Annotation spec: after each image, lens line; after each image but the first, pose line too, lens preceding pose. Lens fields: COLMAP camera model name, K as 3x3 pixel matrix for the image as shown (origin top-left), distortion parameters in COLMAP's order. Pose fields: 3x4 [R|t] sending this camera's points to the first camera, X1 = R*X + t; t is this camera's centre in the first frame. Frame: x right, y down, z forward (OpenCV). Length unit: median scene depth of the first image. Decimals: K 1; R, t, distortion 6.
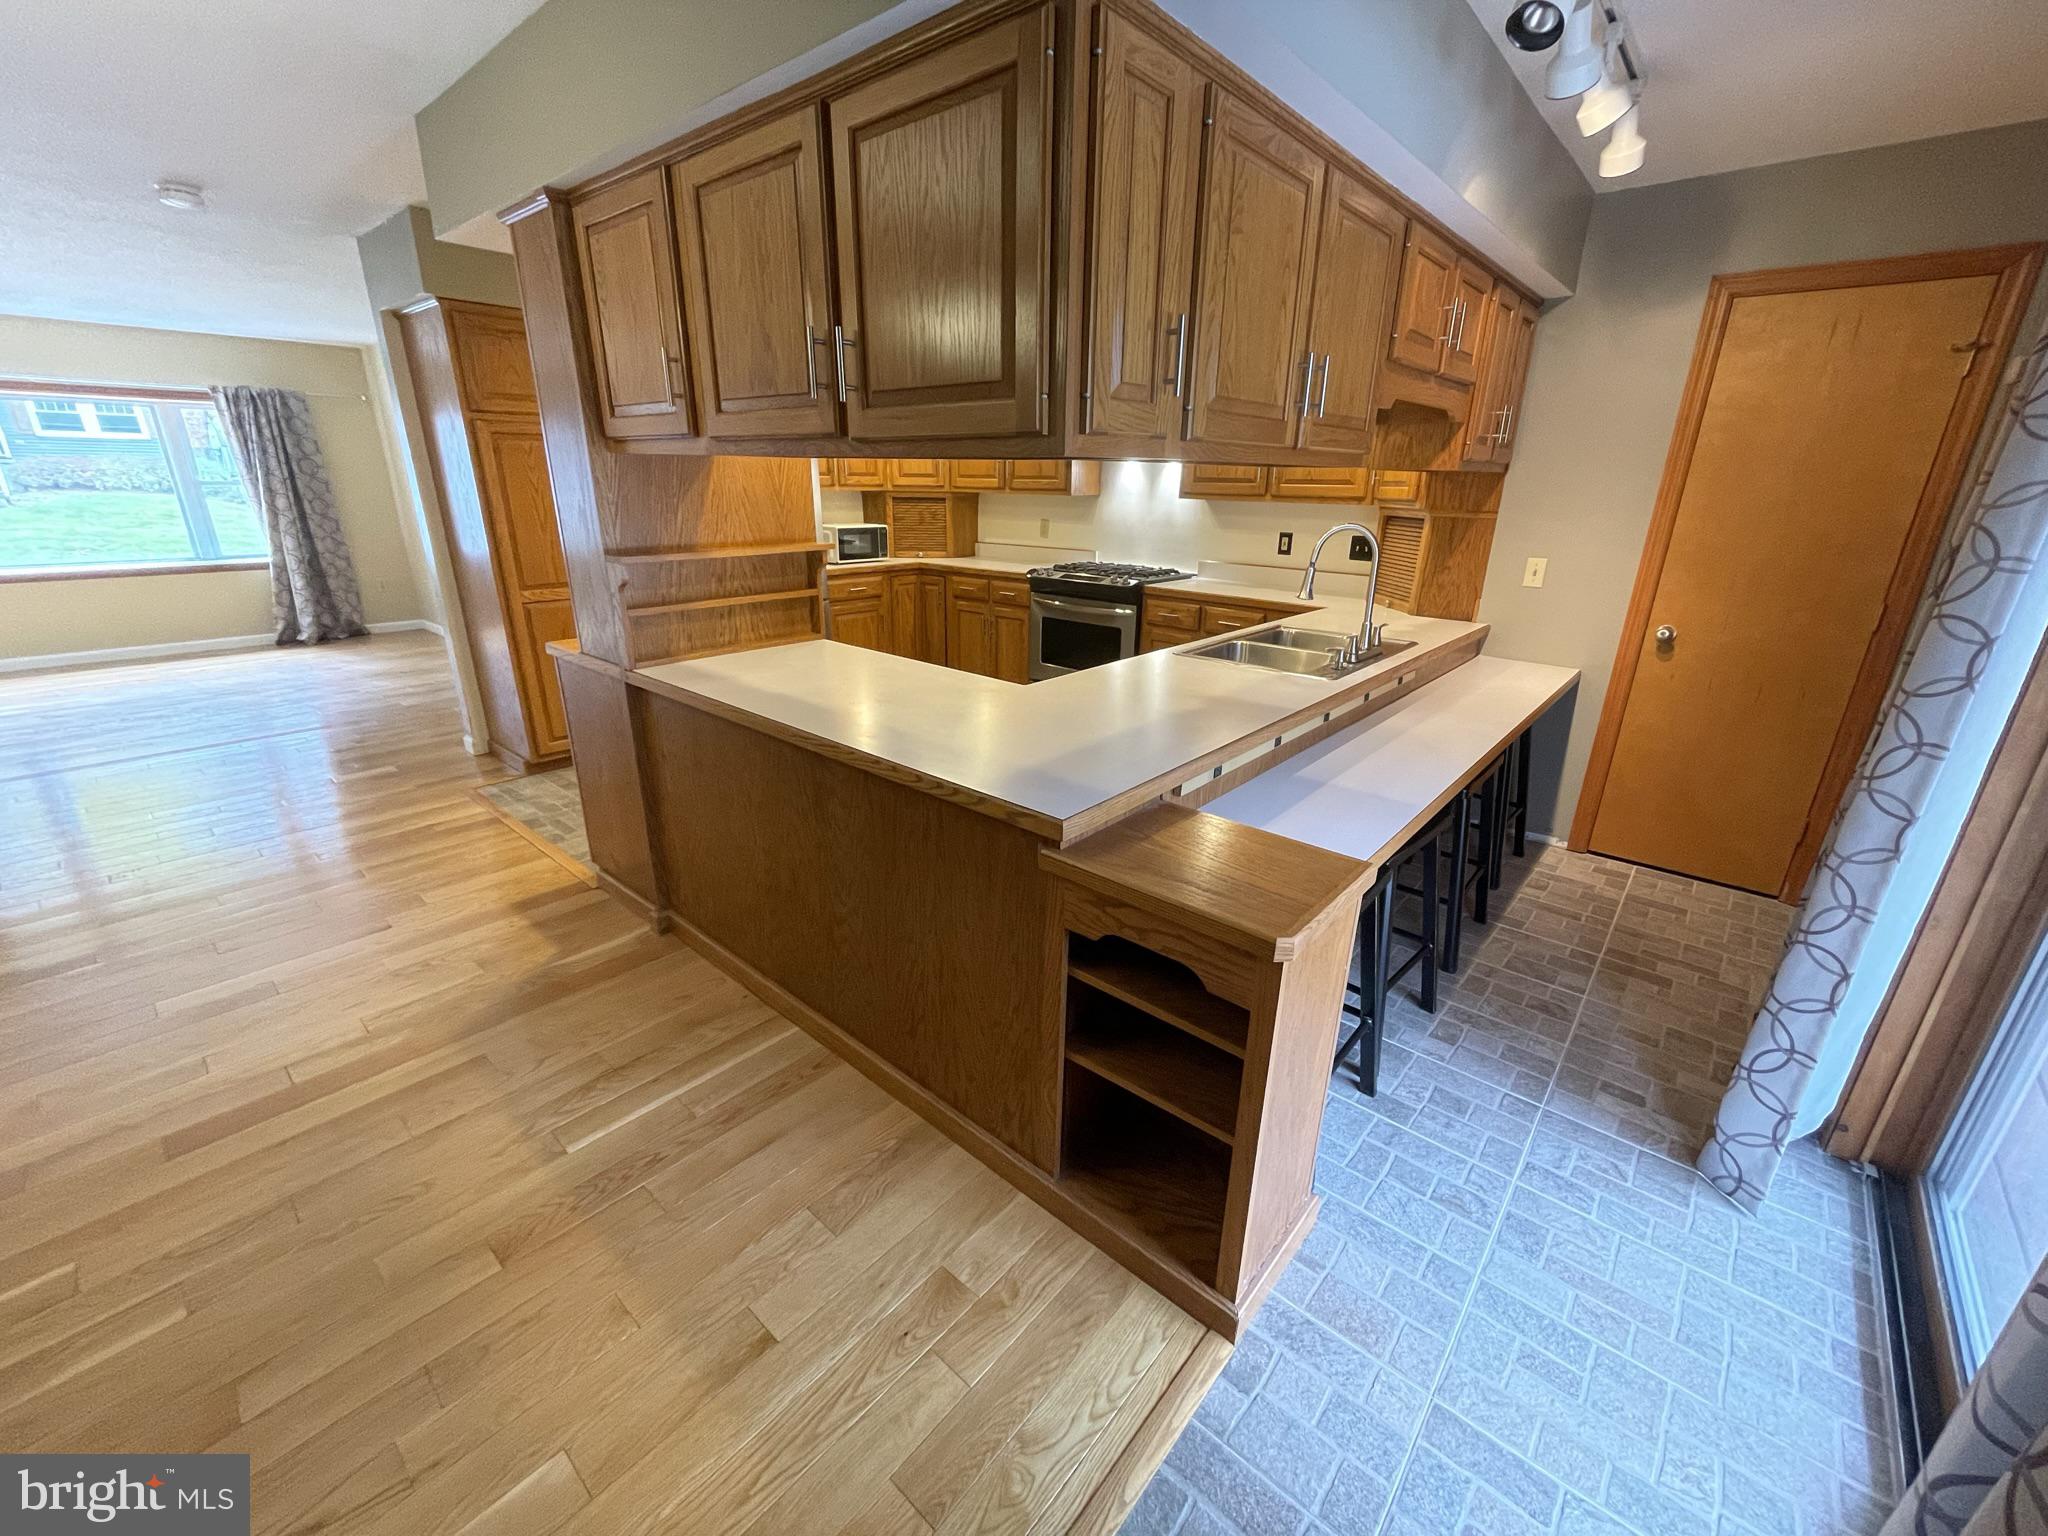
lens RADIAL K [[822.4, 0, 1026.8], [0, 822.4, 770.0], [0, 0, 1]] dist [-0.001973, -0.000151]
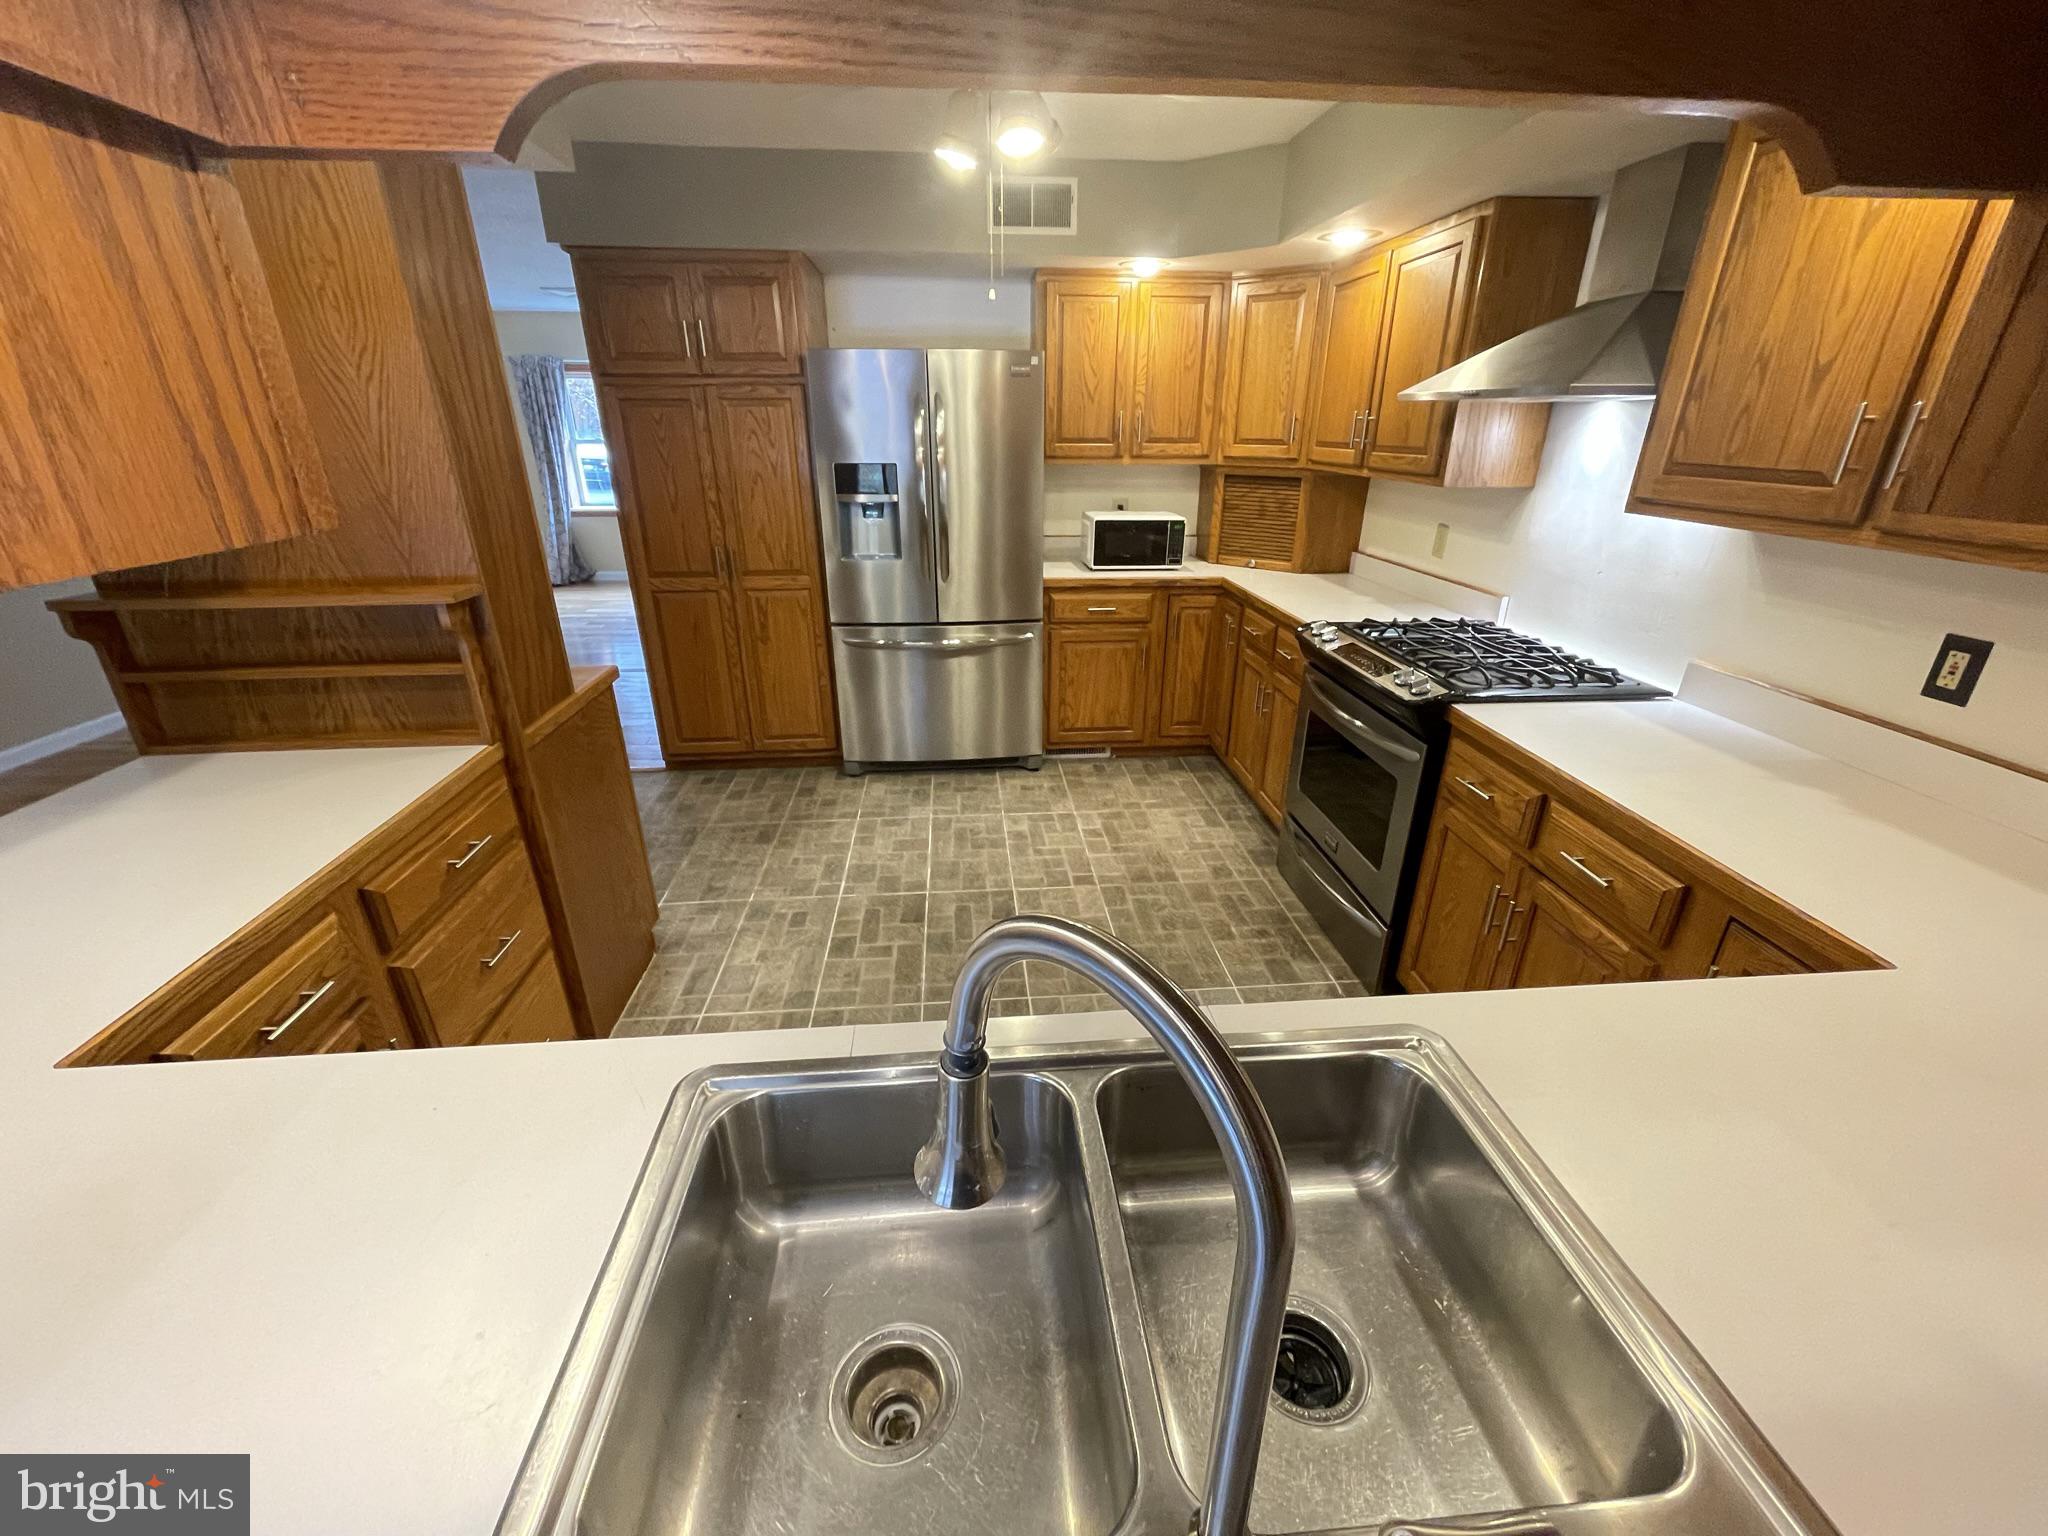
lens RADIAL K [[822.4, 0, 1026.9], [0, 822.4, 769.4], [0, 0, 1]] dist [-0.001973, -0.000151]
pose [[0.717737, 0.261749, -0.645245, 0.283260], [-0.227005, 0.963989, 0.138542, -0.207877], [0.658272, 0.047037, 0.751309, 0.534192]]
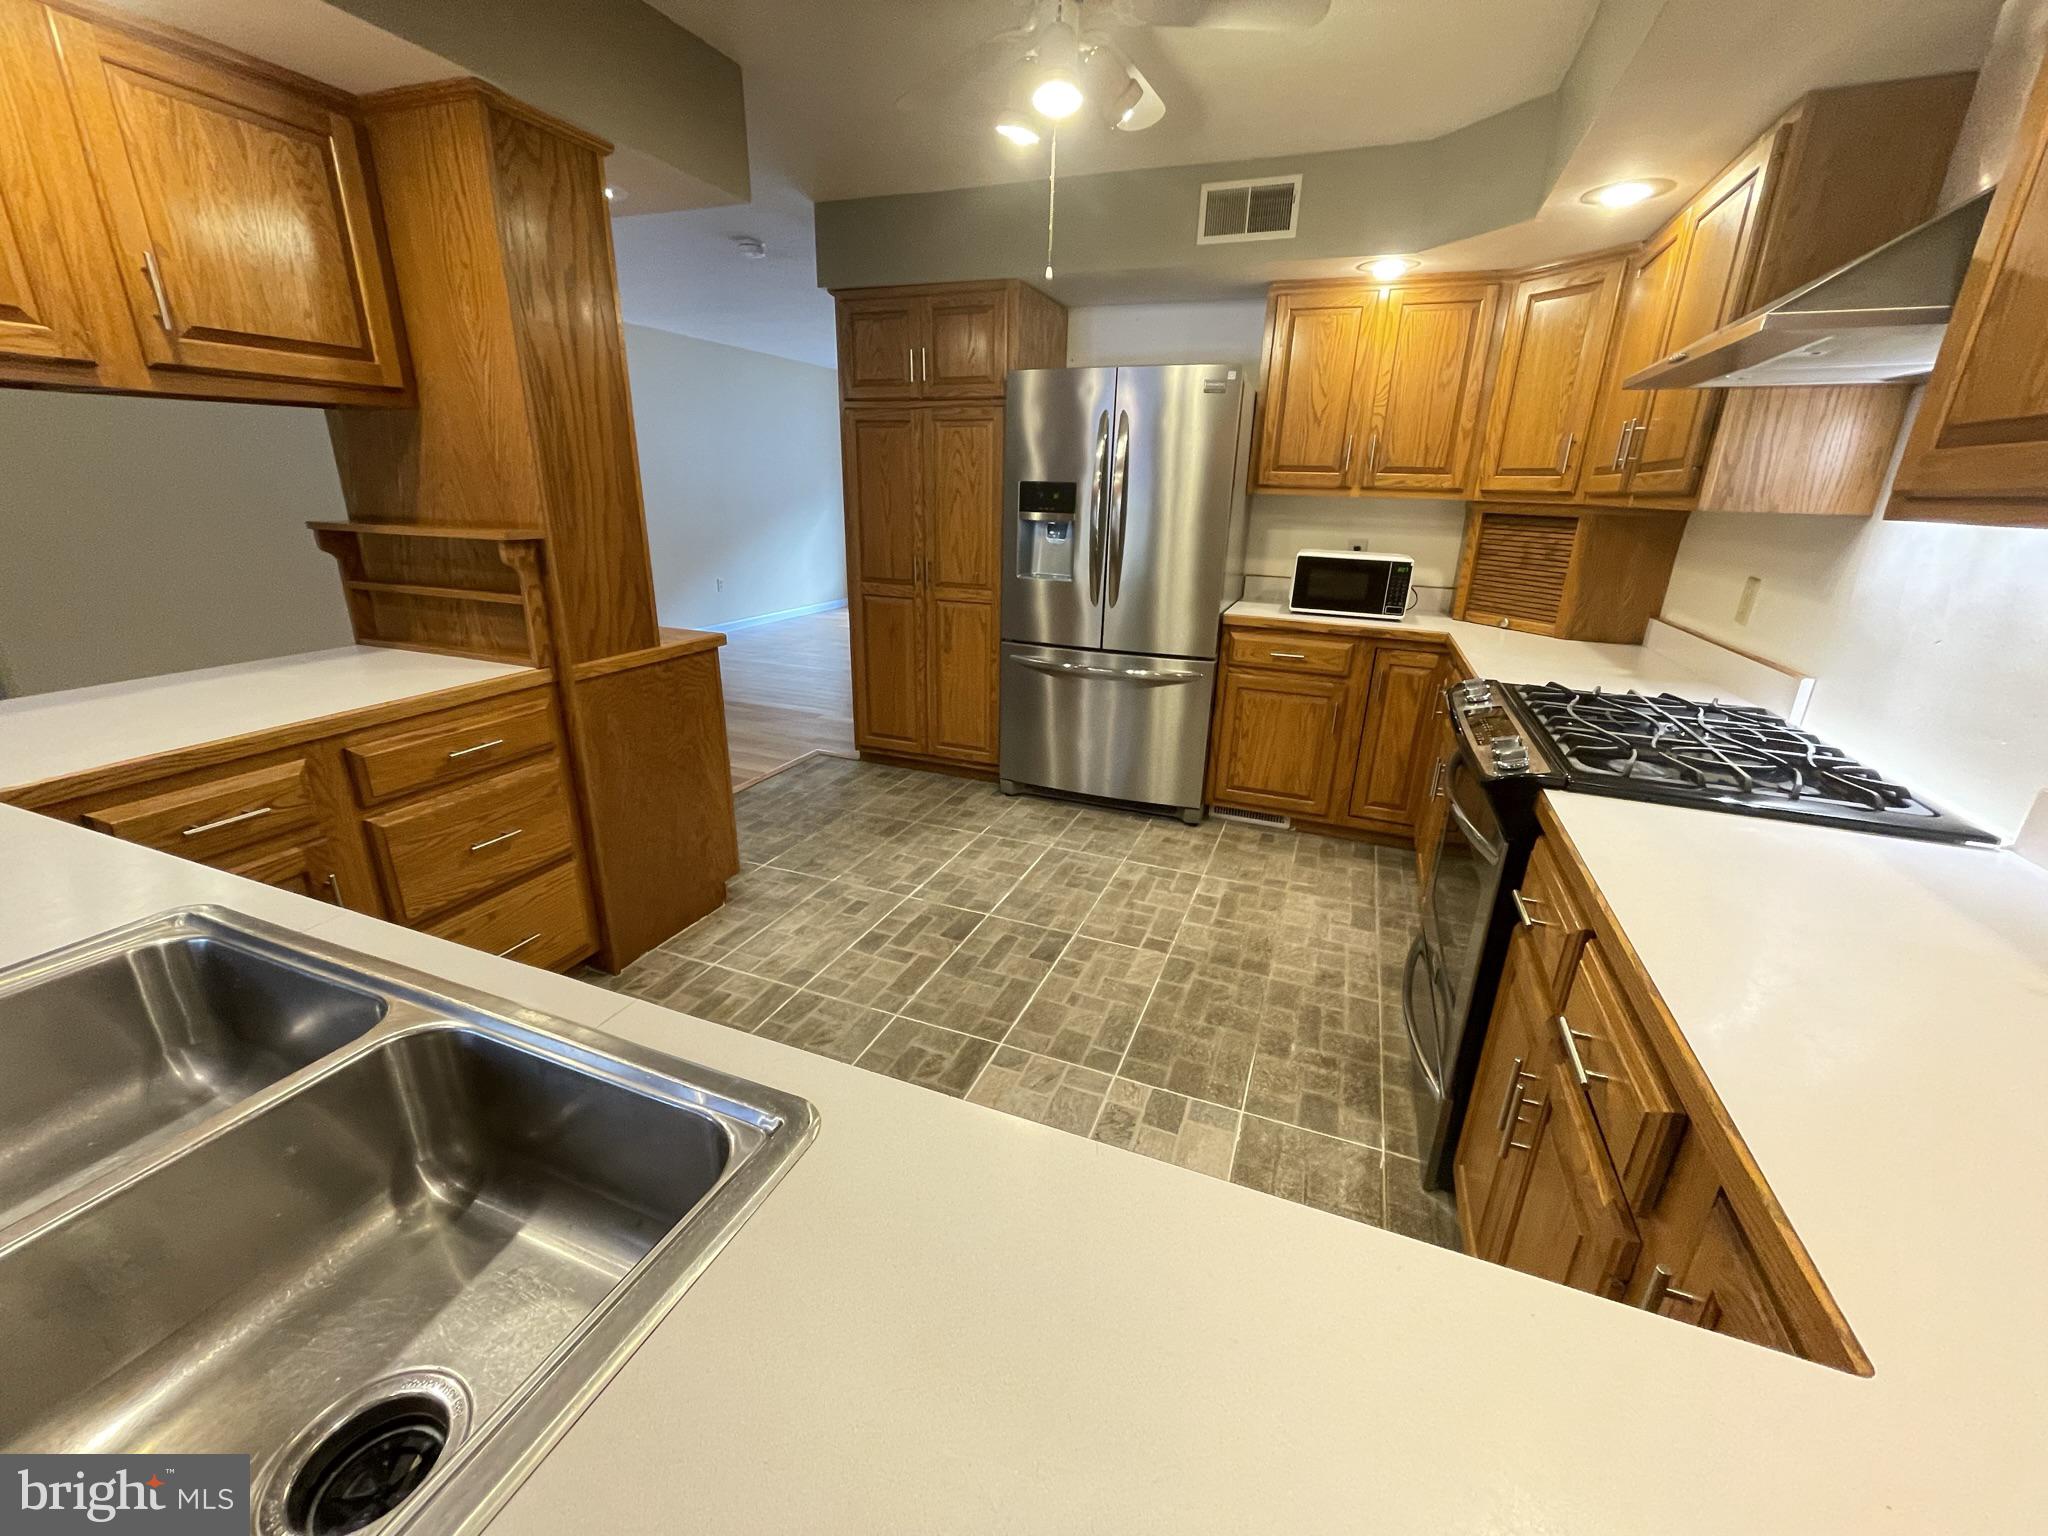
lens RADIAL K [[822.4, 0, 1029.7], [0, 822.4, 770.5], [0, 0, 1]] dist [-0.001973, -0.000151]
pose [[0.334723, 0.304167, -0.891876, 0.361497], [-0.336106, 0.922756, 0.188557, -0.232909], [0.880337, 0.236650, 0.411100, 0.728756]]
